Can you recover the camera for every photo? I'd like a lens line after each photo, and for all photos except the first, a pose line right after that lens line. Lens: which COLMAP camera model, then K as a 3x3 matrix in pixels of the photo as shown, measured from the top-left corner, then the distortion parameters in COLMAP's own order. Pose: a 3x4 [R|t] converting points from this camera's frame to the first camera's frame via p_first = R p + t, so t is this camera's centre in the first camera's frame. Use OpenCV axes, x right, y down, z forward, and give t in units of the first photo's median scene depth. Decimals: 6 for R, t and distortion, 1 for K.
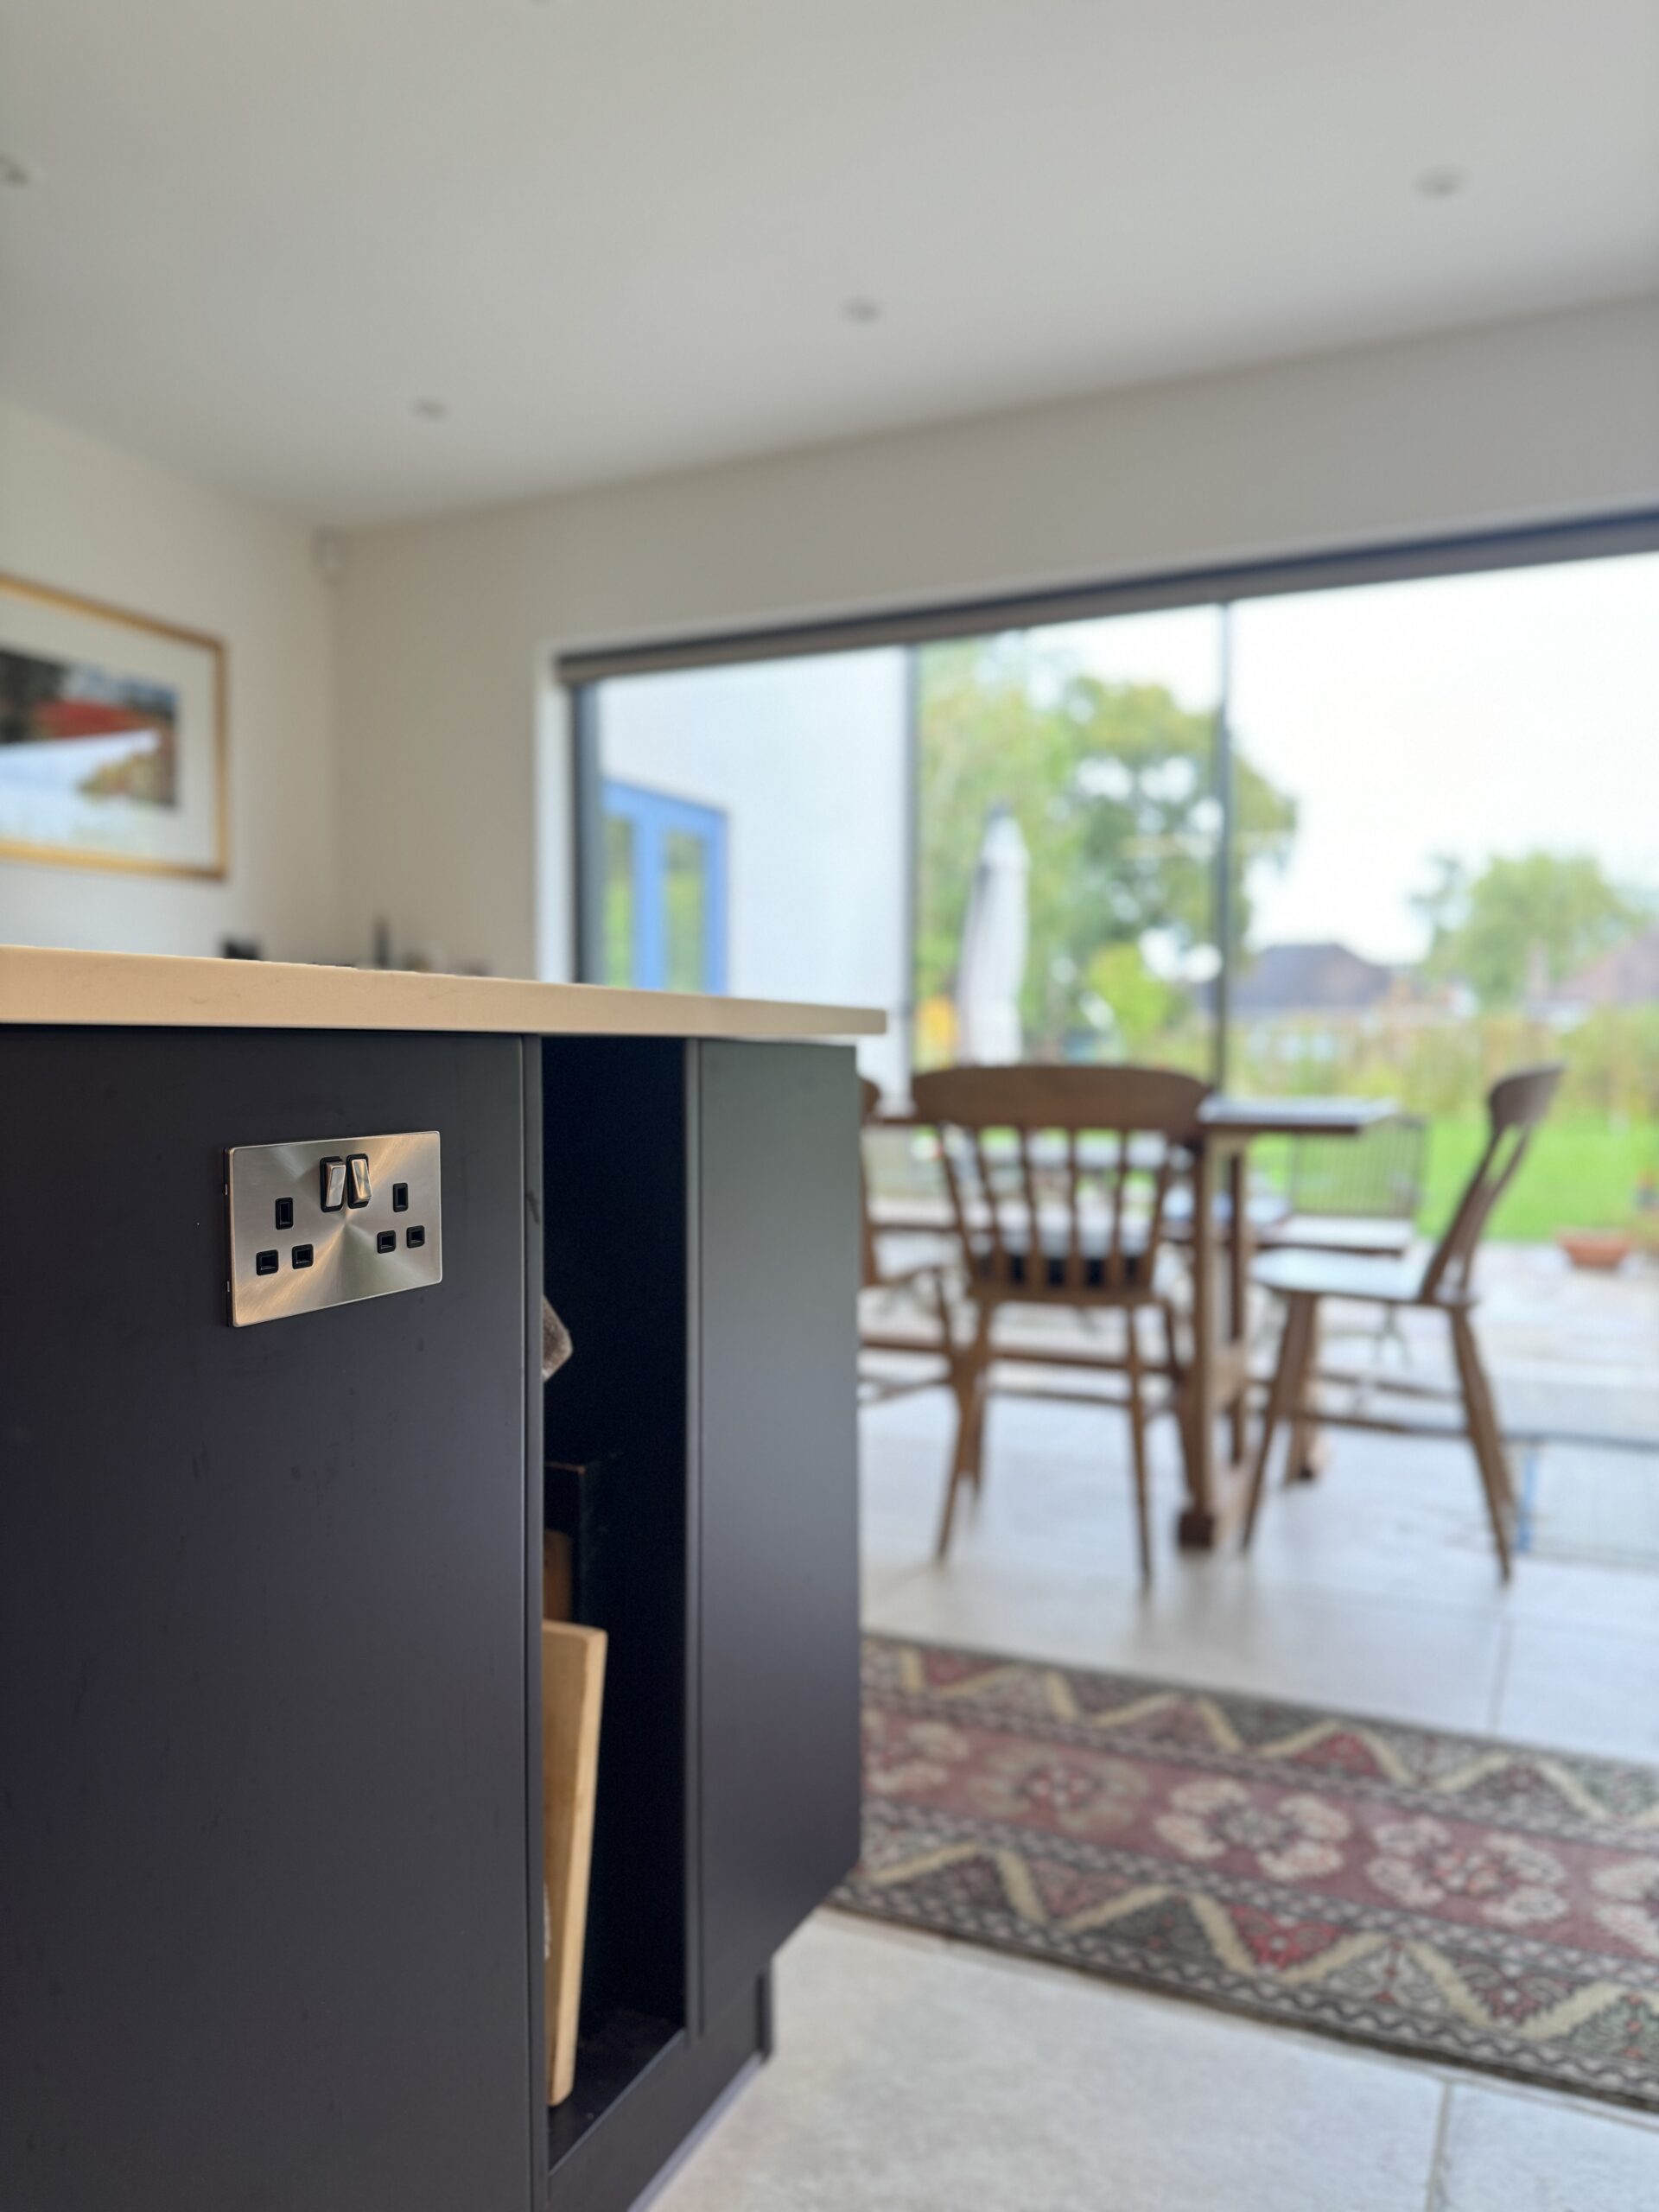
lens RADIAL K [[1550.4, 0, 829.5], [0, 1550.4, 1106.0], [0, 0, 1]] dist [0.041042, -0.002024]
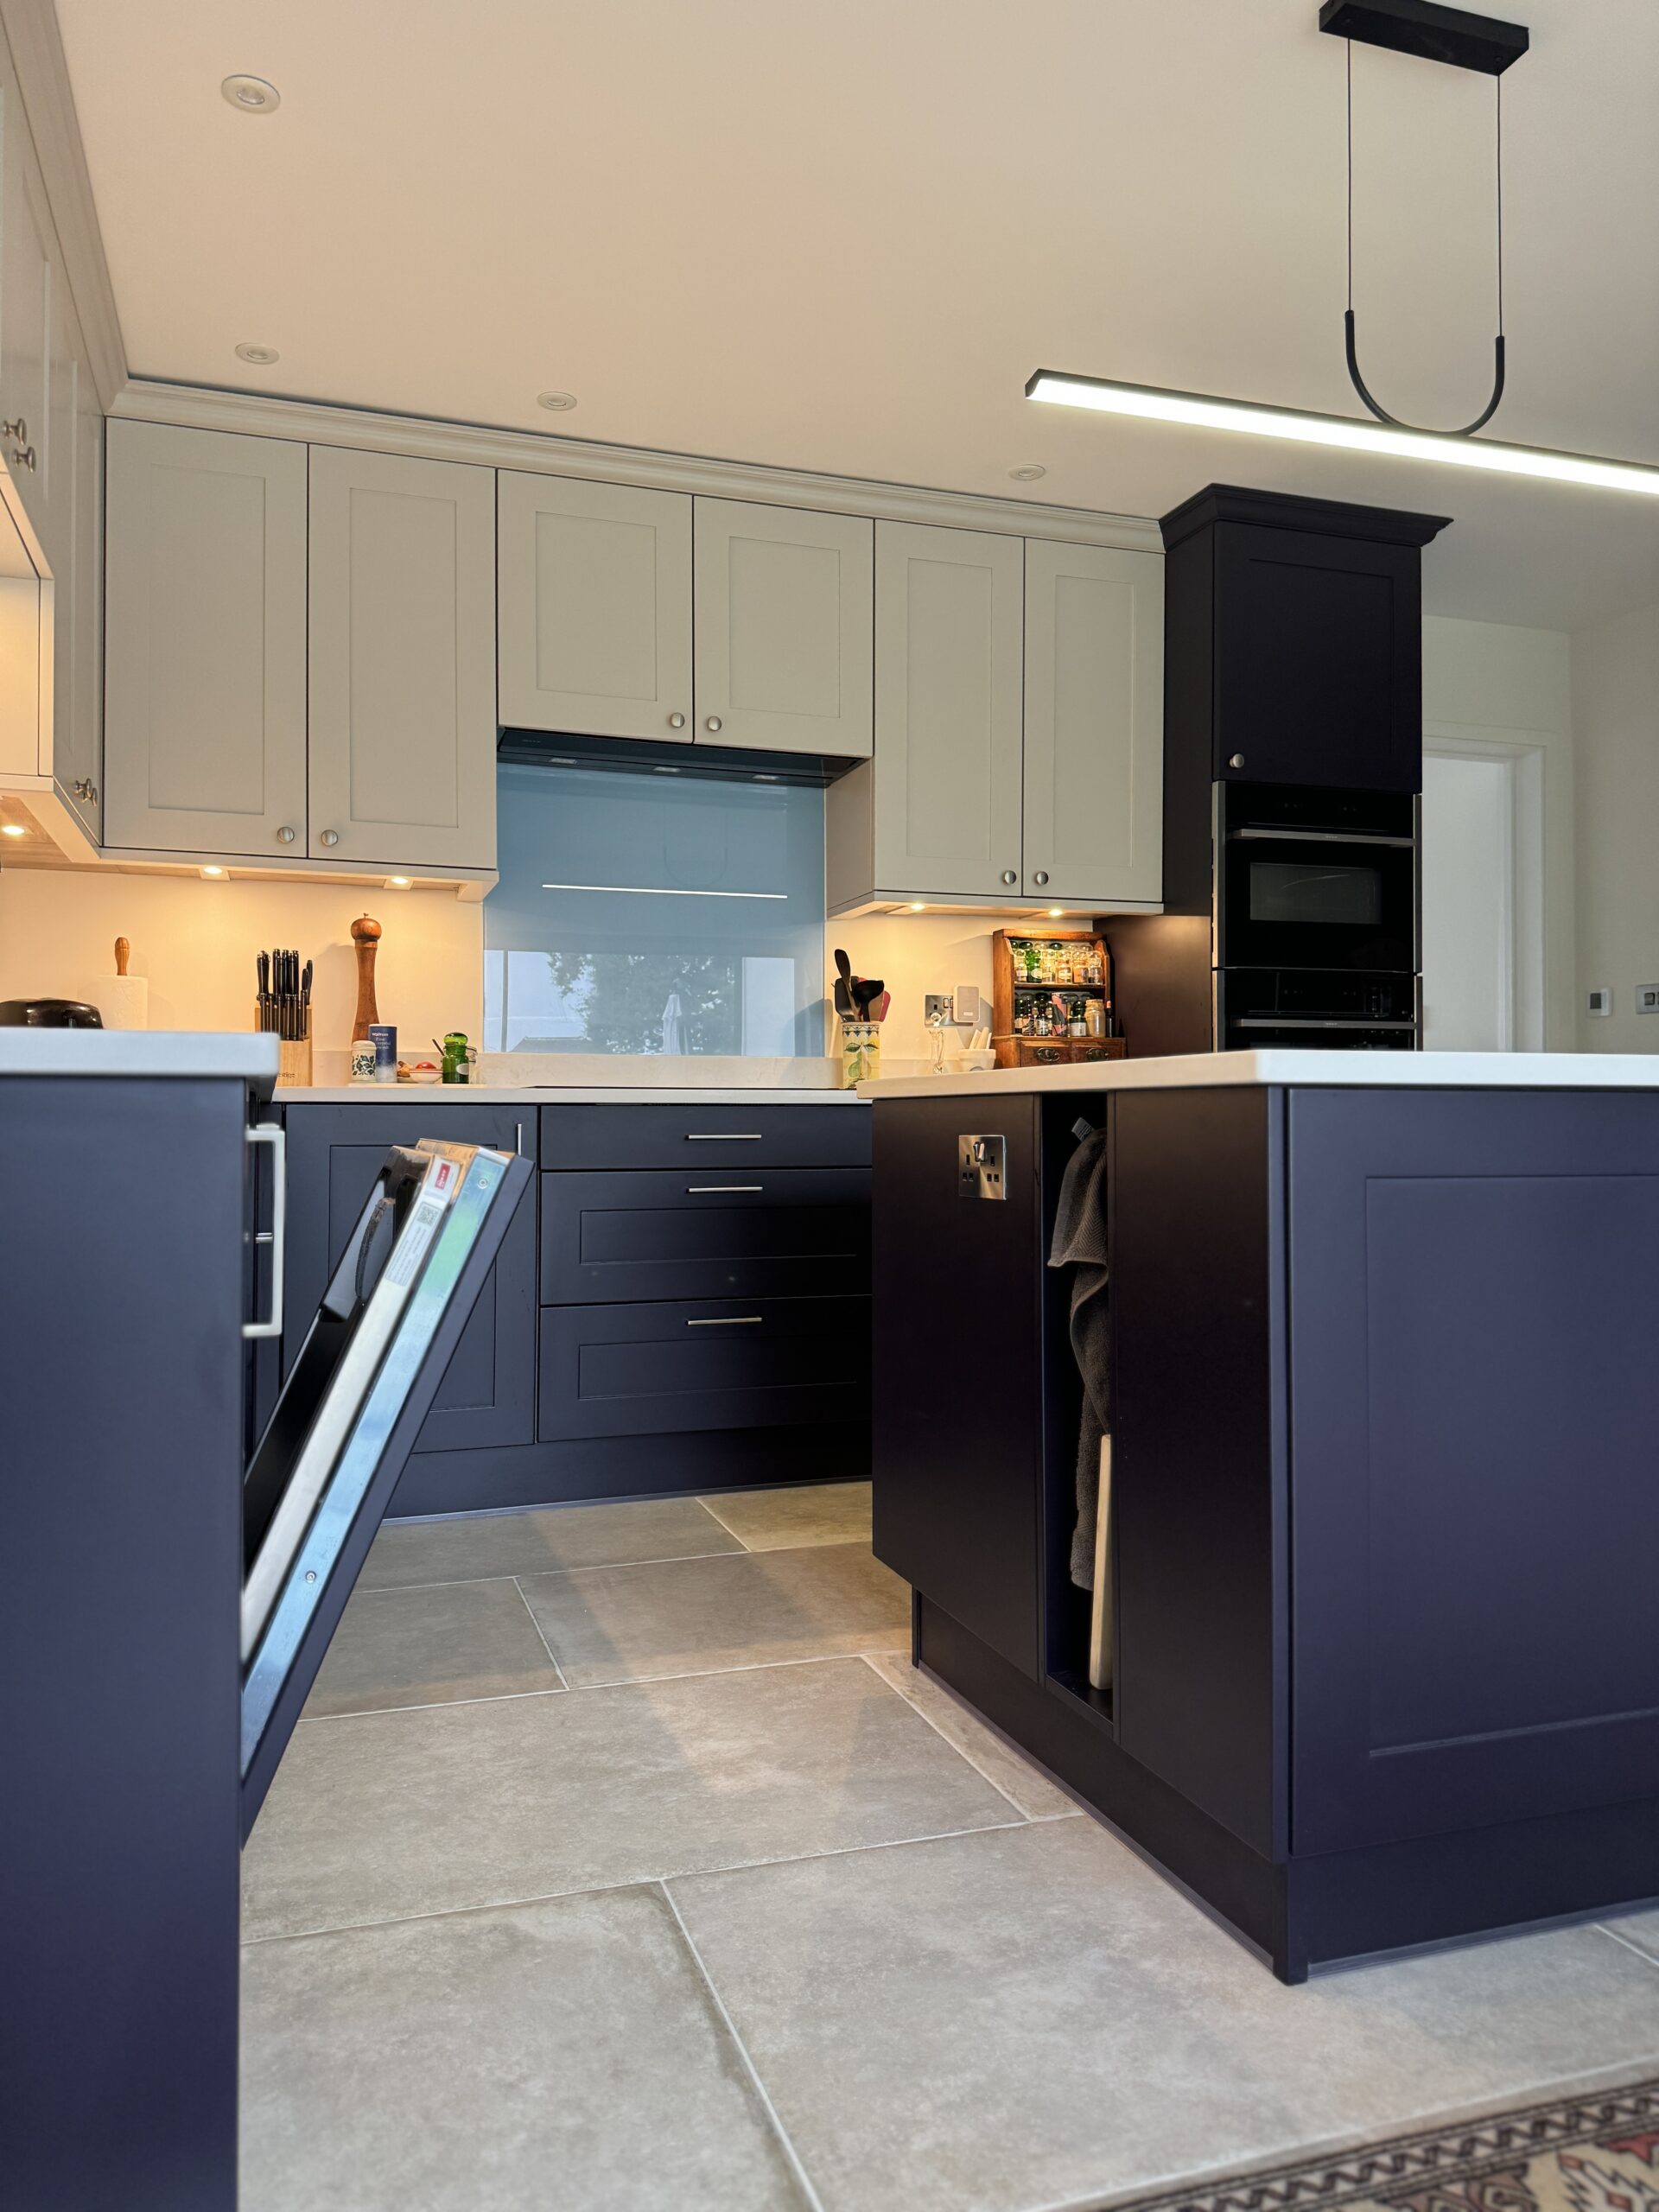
lens RADIAL K [[1550.4, 0, 829.5], [0, 1550.4, 1106.0], [0, 0, 1]] dist [0.041042, -0.002024]
pose [[-0.698973, -0.005667, -0.715126, 1.117696], [-0.026708, 0.999478, 0.018184, -0.043060], [0.714649, 0.031810, -0.698759, 1.715451]]
